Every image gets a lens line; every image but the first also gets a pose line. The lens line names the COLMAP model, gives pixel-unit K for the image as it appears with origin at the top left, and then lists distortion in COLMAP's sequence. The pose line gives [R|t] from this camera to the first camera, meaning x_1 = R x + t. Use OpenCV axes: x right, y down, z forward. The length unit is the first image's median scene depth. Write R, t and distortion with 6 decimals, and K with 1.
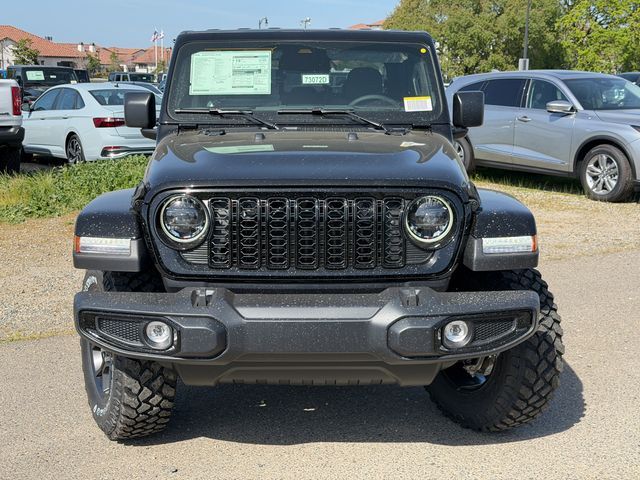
lens RADIAL K [[908.5, 0, 320.0], [0, 908.5, 240.0], [0, 0, 1]] dist [0.099082, 0.034675]
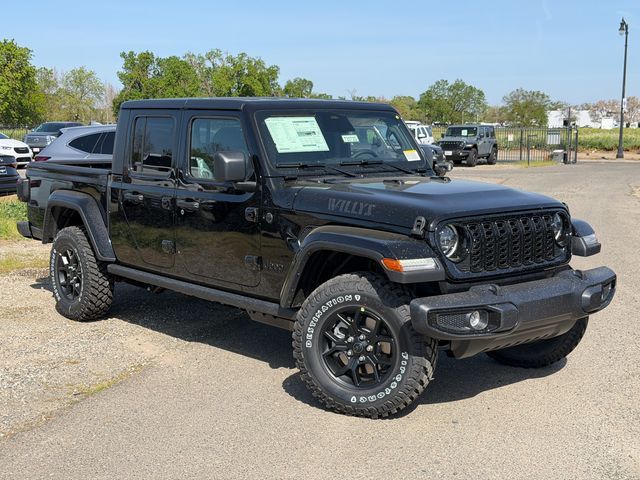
lens RADIAL K [[908.5, 0, 320.0], [0, 908.5, 240.0], [0, 0, 1]] dist [0.099082, 0.034675]
pose [[0.766962, -0.081178, 0.636537, -1.197539], [0.111729, 0.993707, -0.007894, -0.035171], [-0.631891, 0.077174, 0.771206, 0.039474]]
